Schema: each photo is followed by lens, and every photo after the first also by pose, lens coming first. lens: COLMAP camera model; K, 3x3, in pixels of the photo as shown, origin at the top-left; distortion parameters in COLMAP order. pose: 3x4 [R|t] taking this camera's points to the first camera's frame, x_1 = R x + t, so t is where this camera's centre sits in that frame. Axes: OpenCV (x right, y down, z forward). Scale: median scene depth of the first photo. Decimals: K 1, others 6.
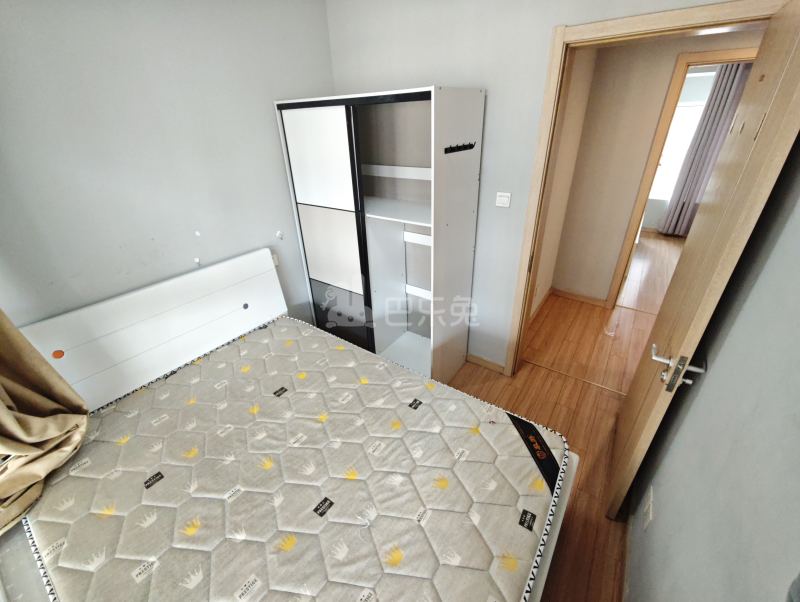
lens RADIAL K [[335.7, 0, 397.9], [0, 335.7, 302.5], [0, 0, 1]] dist [0.001269, 0.000164]
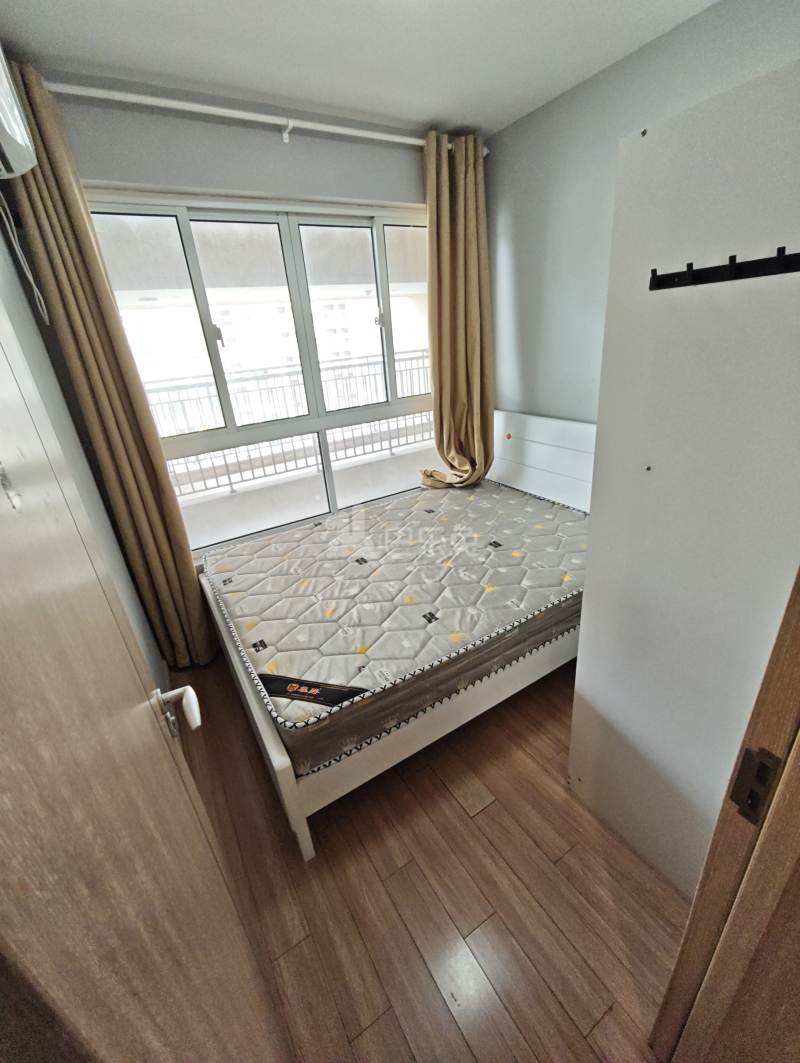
lens RADIAL K [[446.0, 0, 405.6], [0, 446.0, 533.0], [0, 0, 1]] dist [0.001269, 0.000164]
pose [[-0.376469, 0.438392, -0.816139, 0.957714], [-0.361677, 0.741495, 0.565132, -0.481689], [0.852913, 0.507934, -0.120594, 1.085016]]
